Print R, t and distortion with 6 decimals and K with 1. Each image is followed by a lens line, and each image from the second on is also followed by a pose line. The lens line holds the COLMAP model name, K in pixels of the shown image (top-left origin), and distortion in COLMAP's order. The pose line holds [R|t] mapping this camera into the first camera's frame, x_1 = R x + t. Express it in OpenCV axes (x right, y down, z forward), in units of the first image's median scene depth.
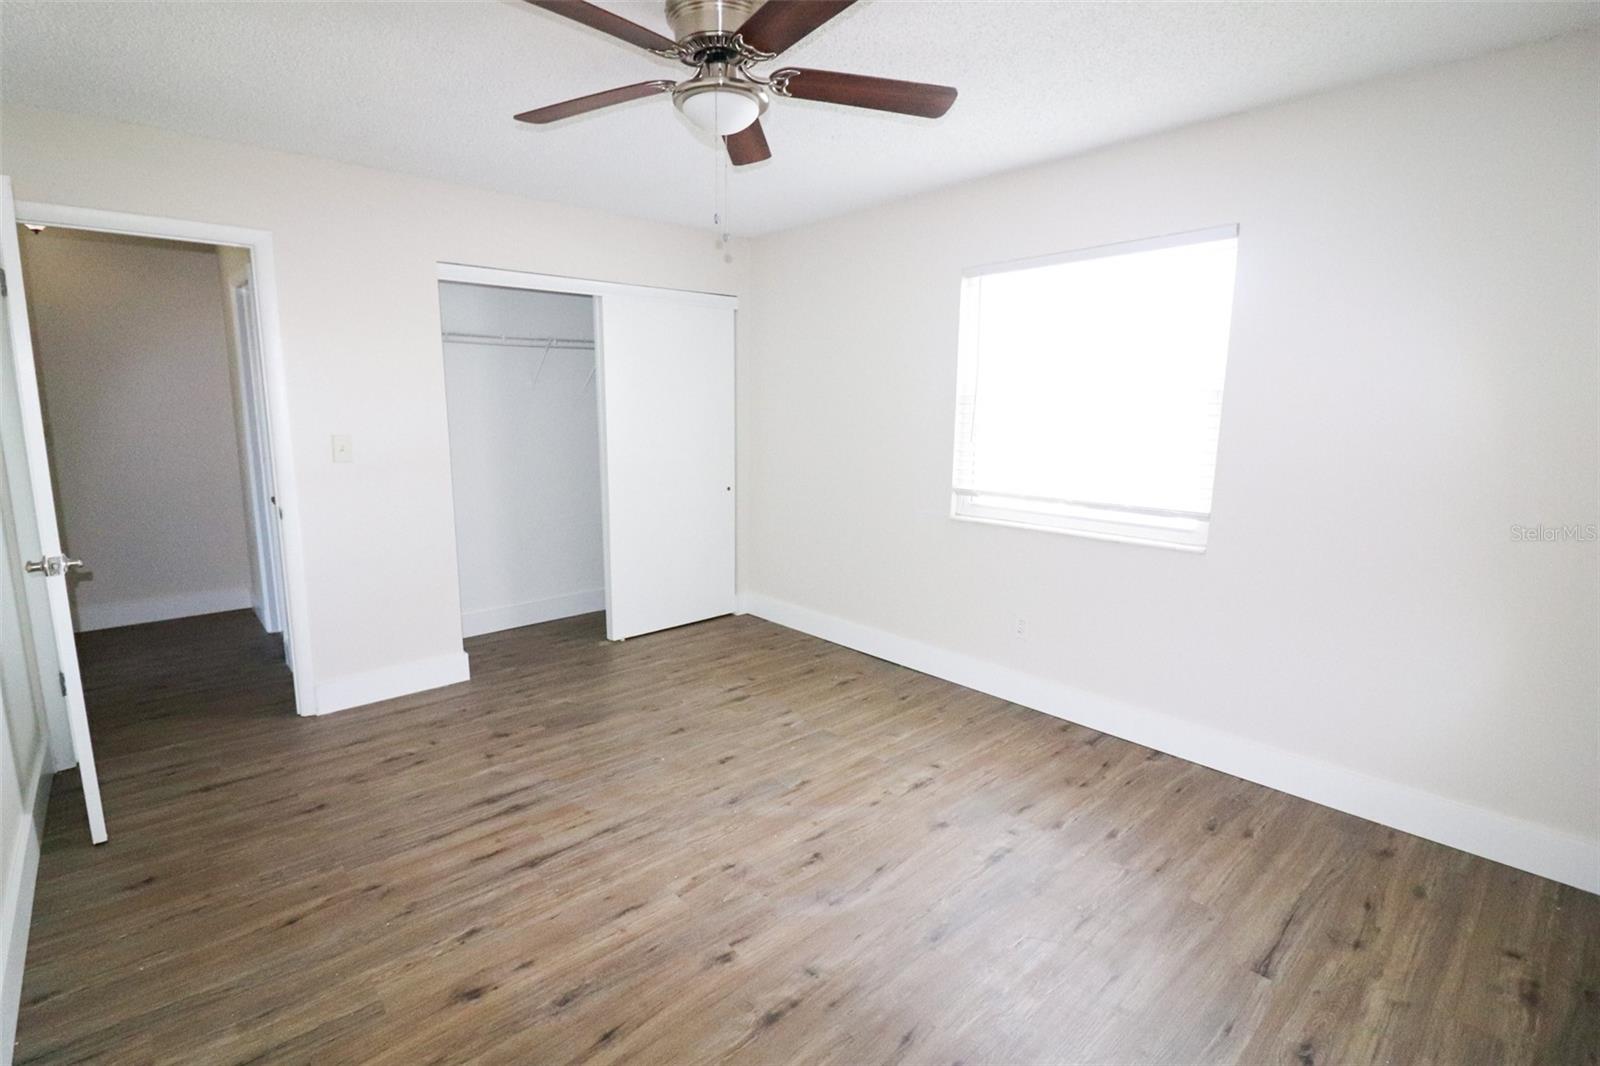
lens RADIAL K [[746.4, 0, 799.6], [0, 746.4, 529.2], [0, 0, 1]] dist [0.000405, -0.013674]
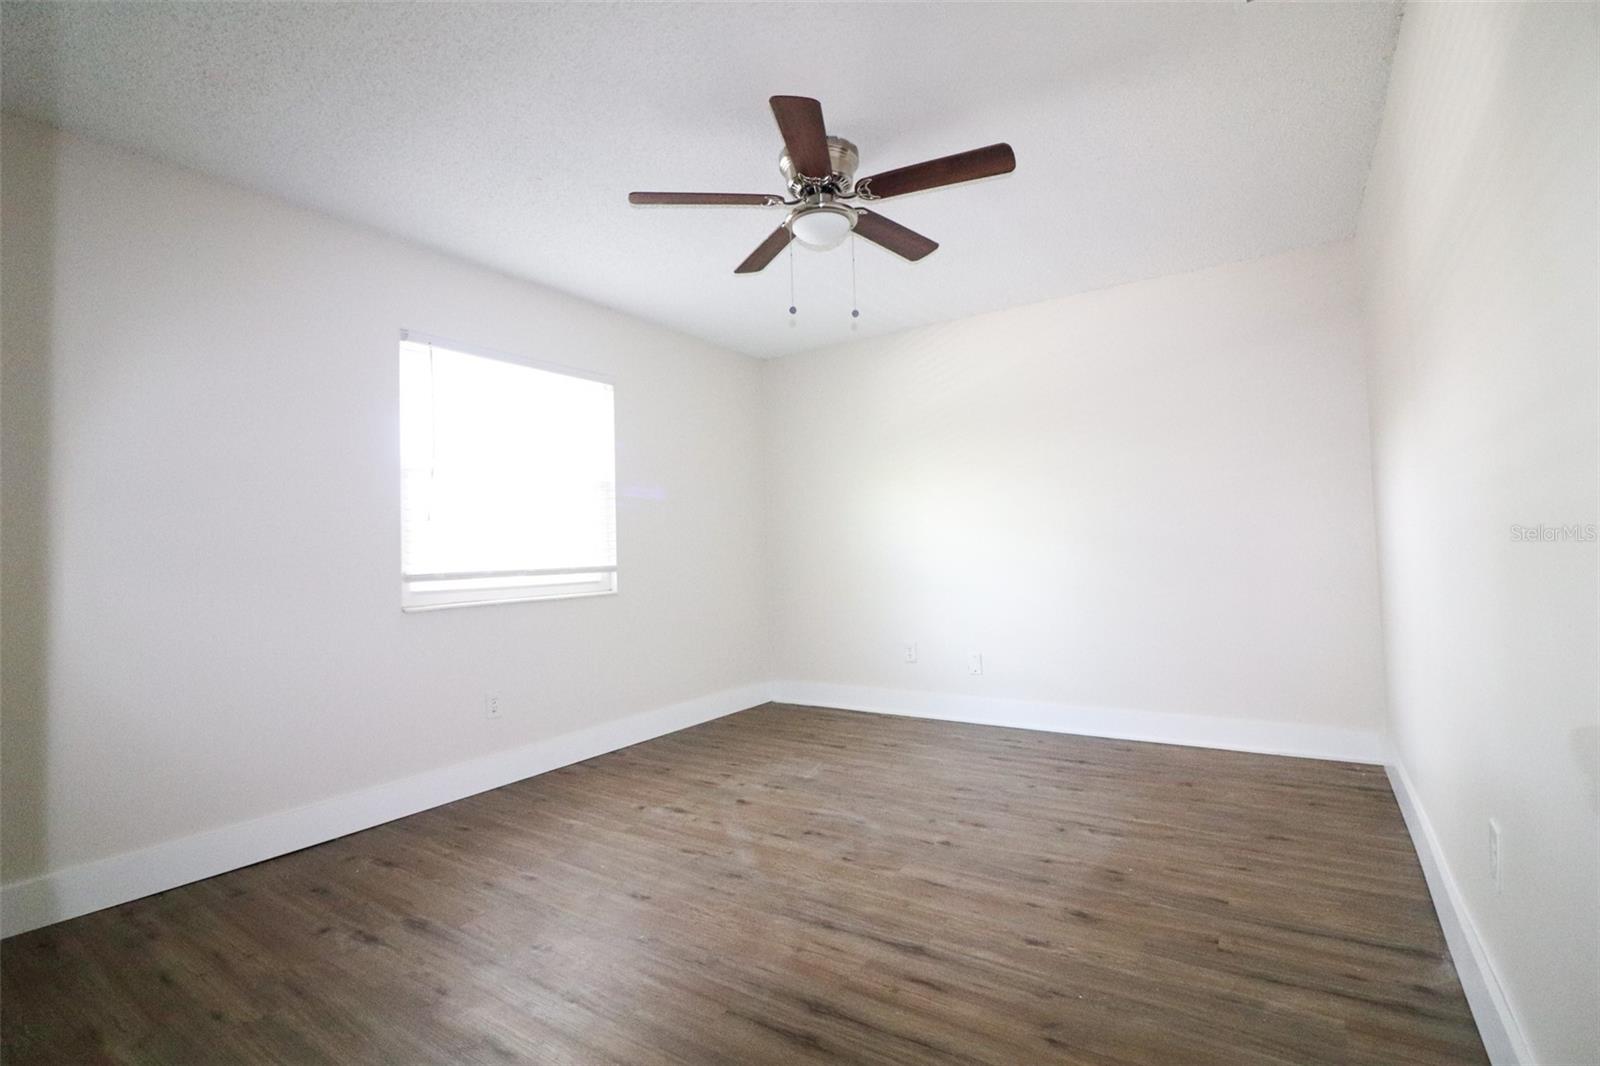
lens RADIAL K [[746.4, 0, 799.6], [0, 746.4, 529.2], [0, 0, 1]] dist [0.000405, -0.013674]
pose [[-0.248329, 0.032647, 0.968126, -1.035418], [0.190096, 0.981641, 0.015657, -0.047865], [-0.949840, 0.187925, -0.249976, 1.119513]]
